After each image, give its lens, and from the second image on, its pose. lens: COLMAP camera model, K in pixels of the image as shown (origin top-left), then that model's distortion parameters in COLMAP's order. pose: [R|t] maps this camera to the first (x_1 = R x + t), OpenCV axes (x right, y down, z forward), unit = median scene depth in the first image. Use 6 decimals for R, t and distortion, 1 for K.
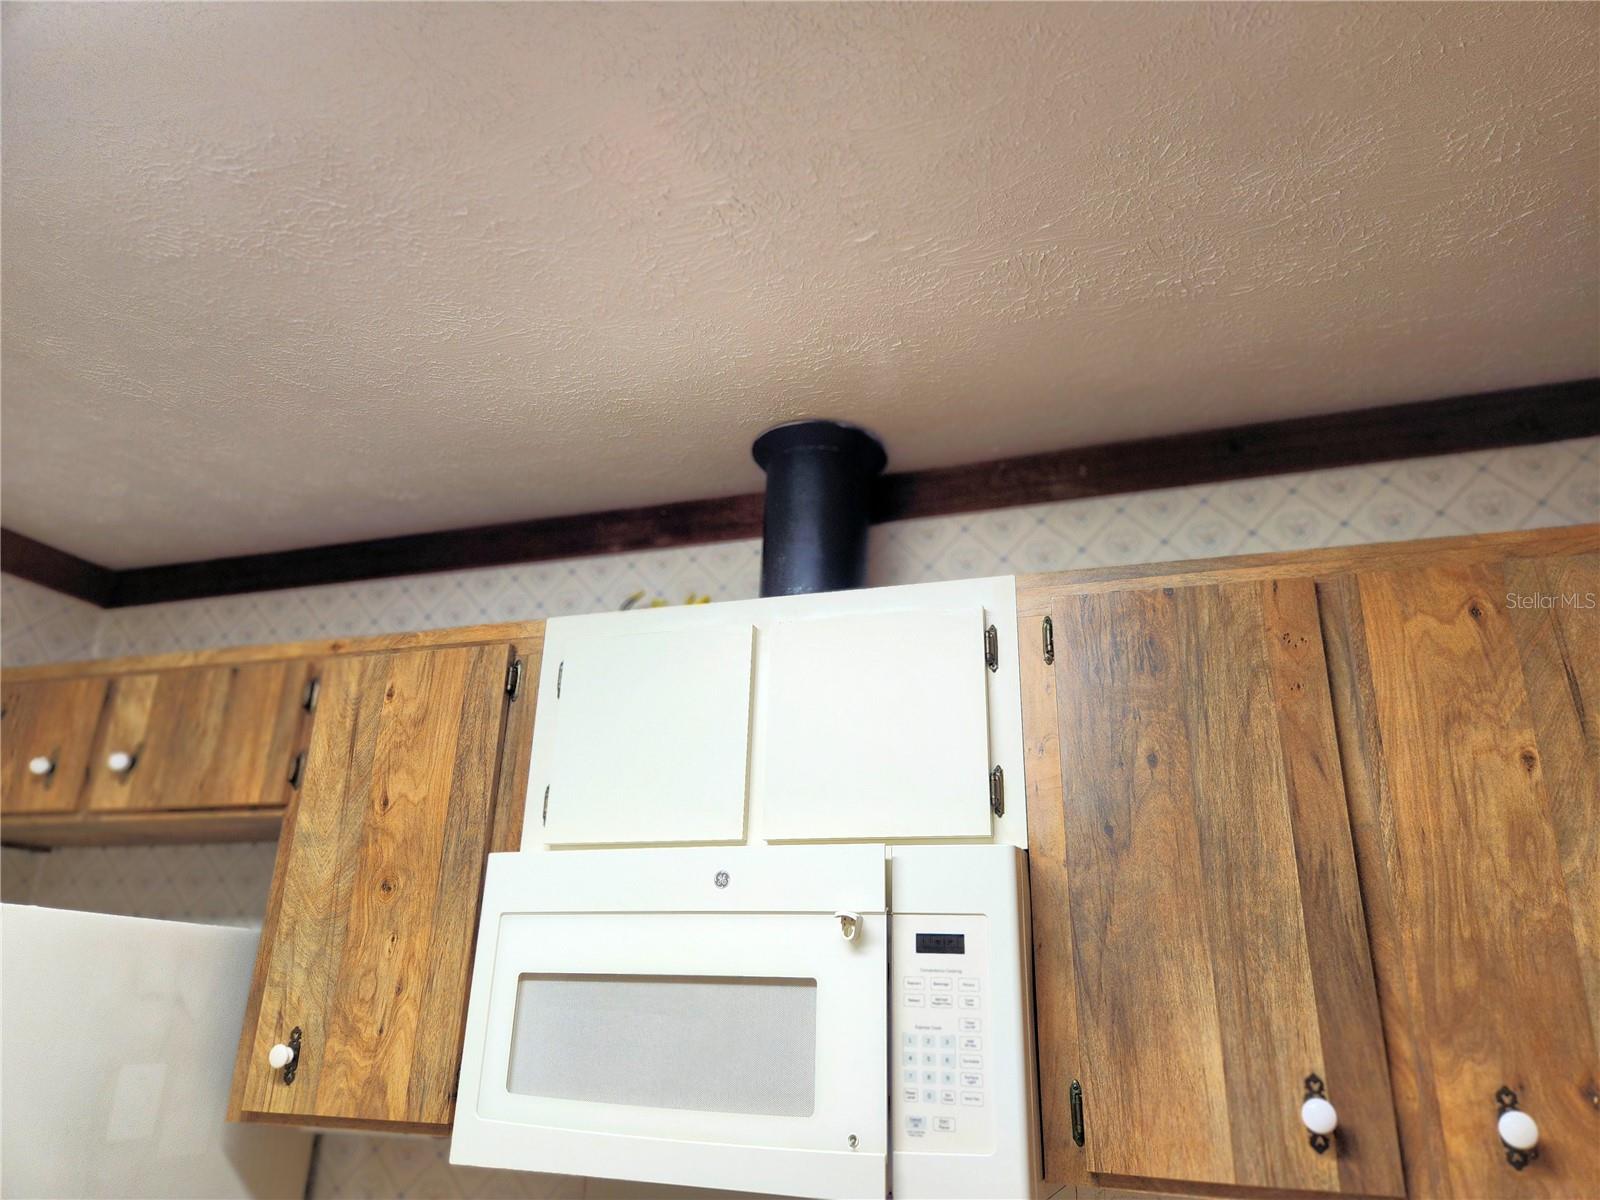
lens RADIAL K [[1071.4, 0, 800.8], [0, 1071.4, 603.6], [0, 0, 1]] dist [0.060571, -0.050340]
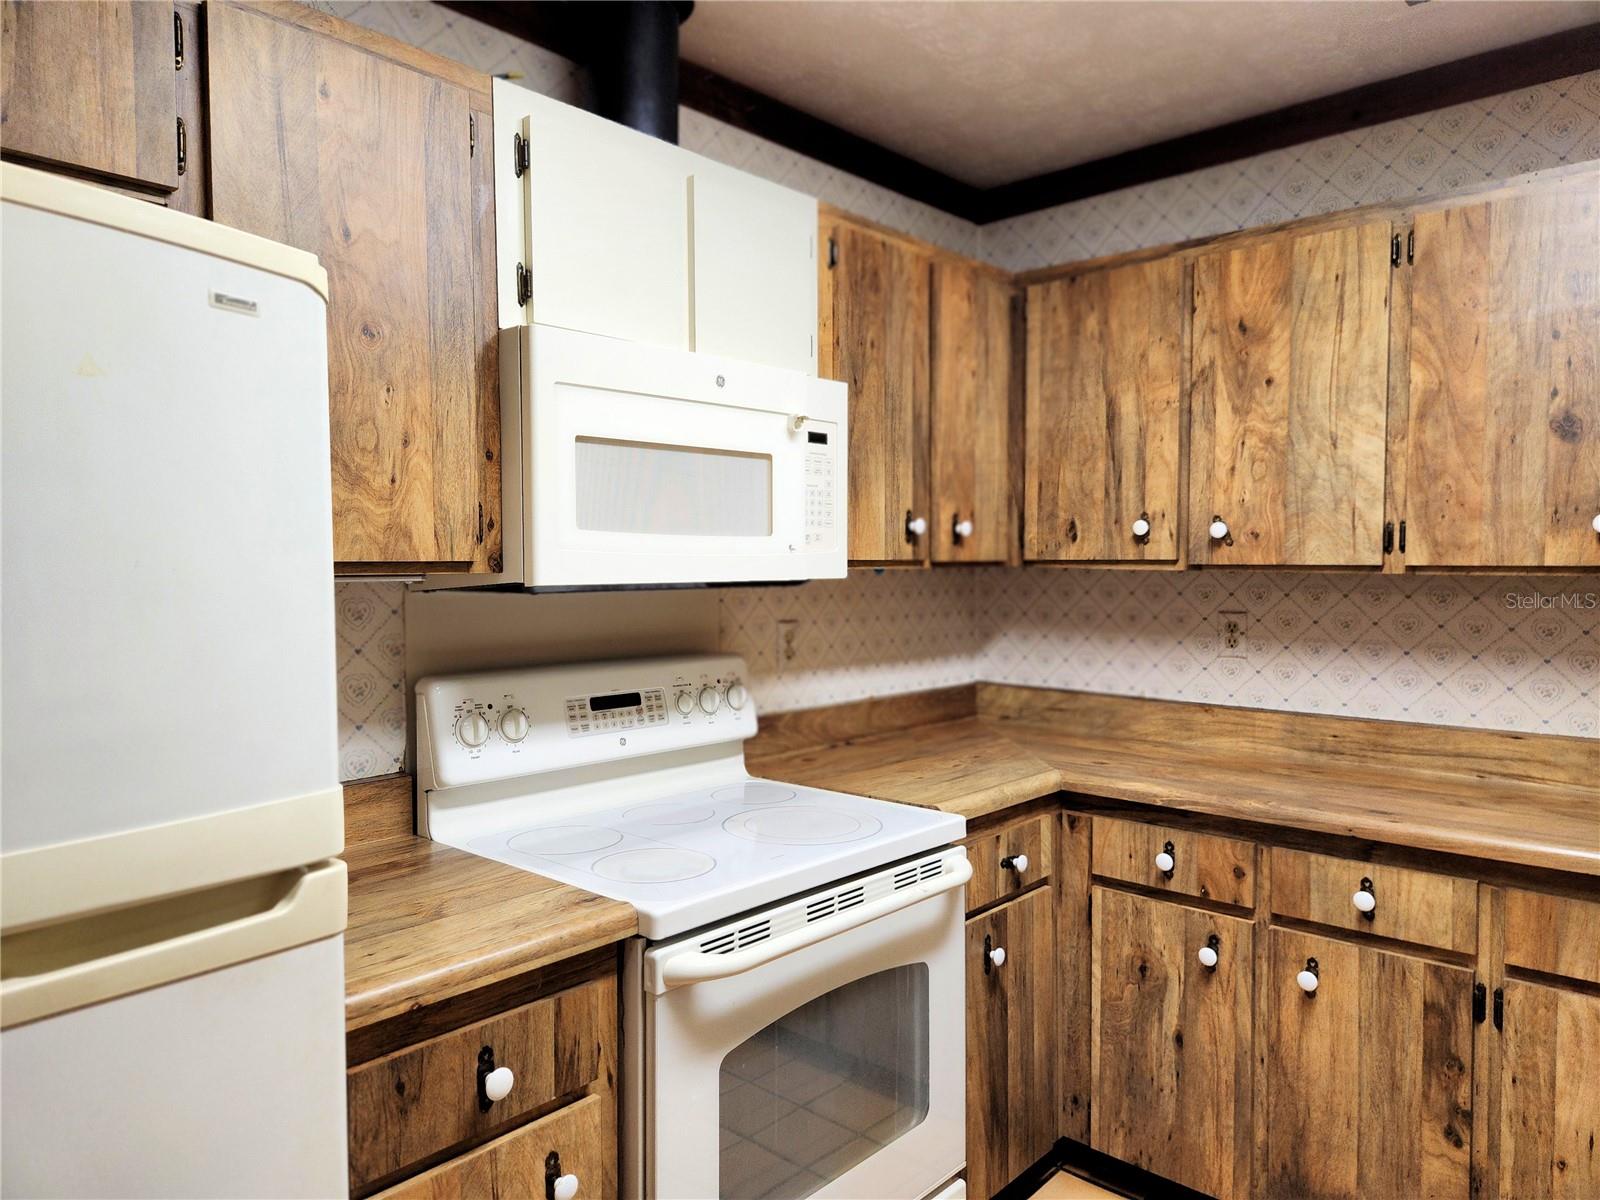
lens RADIAL K [[1071.4, 0, 793.3], [0, 1071.4, 597.8], [0, 0, 1]] dist [0.060571, -0.050340]
pose [[0.398651, -0.060537, 0.915103, -1.064850], [-0.297302, 0.935403, 0.191395, 0.186959], [-0.867576, -0.348362, 0.354902, 0.288061]]
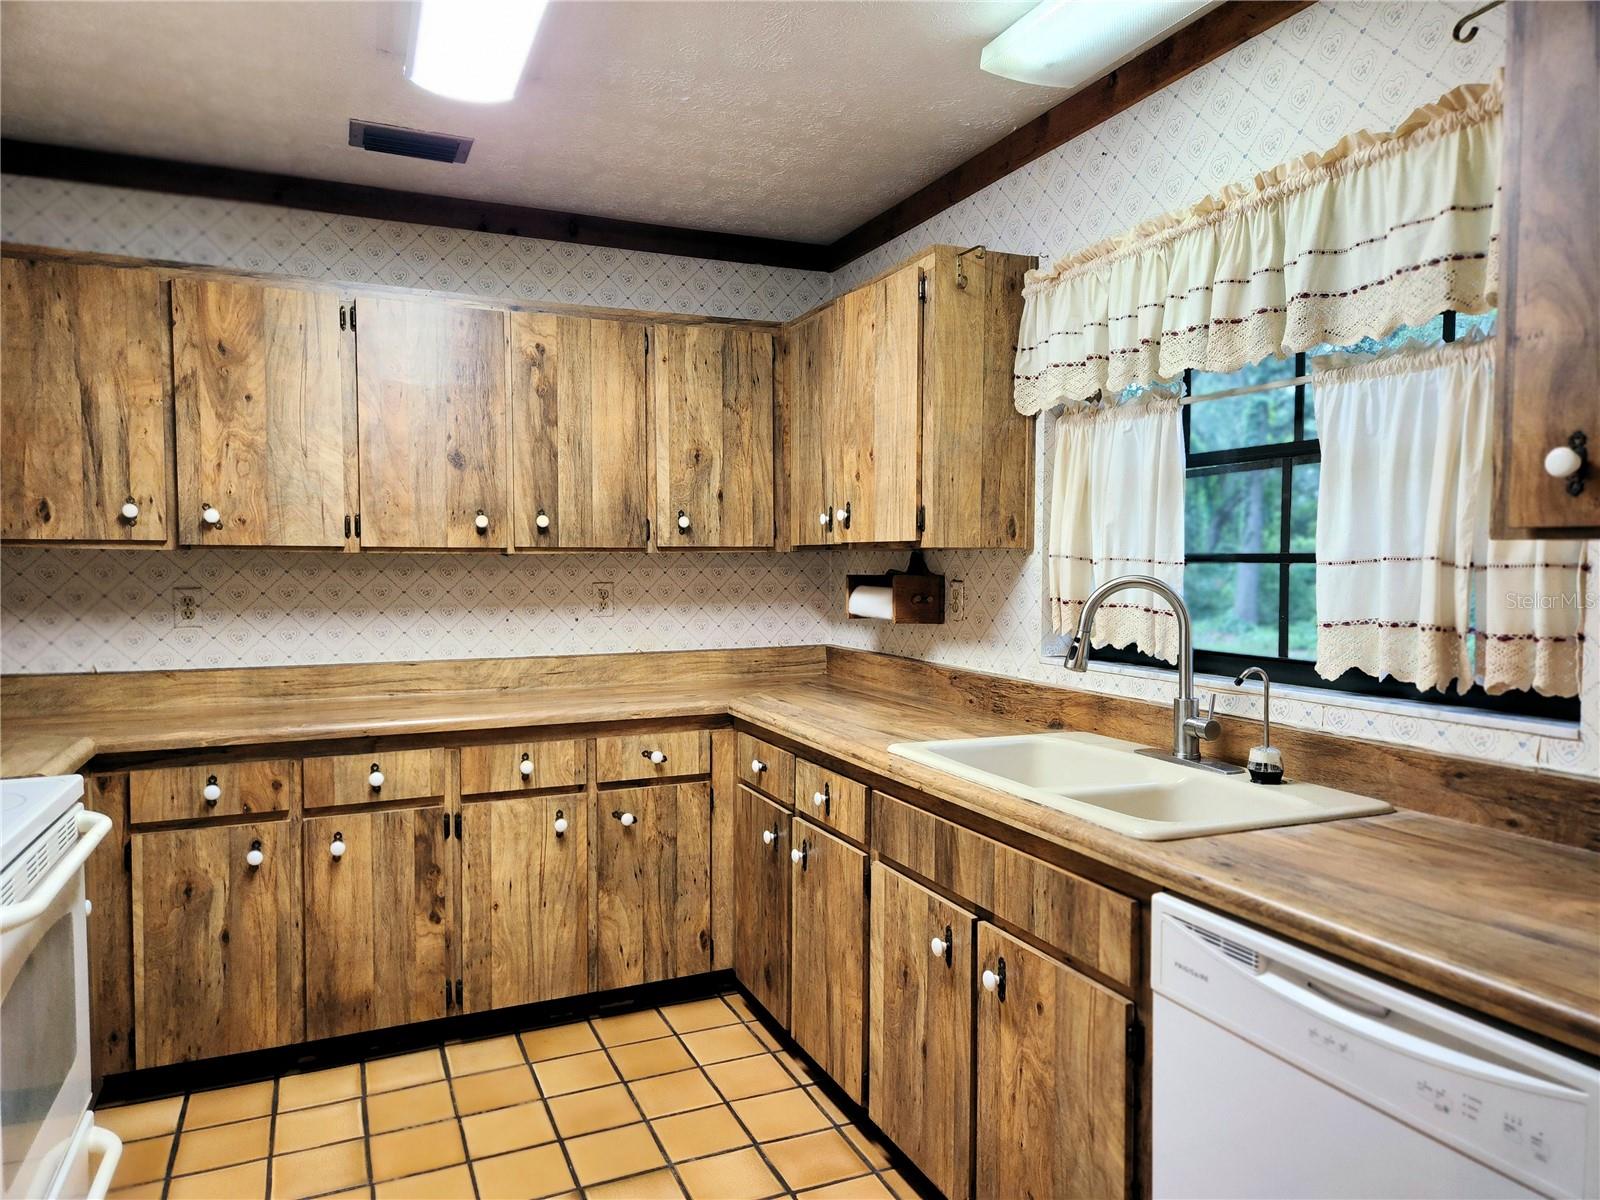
lens RADIAL K [[1071.4, 0, 795.1], [0, 1071.4, 601.7], [0, 0, 1]] dist [0.060571, -0.050340]
pose [[-0.670511, -0.057513, 0.739667, -1.402820], [-0.268950, 0.948016, -0.170091, 0.375860], [-0.691434, -0.312981, -0.651124, 0.760416]]
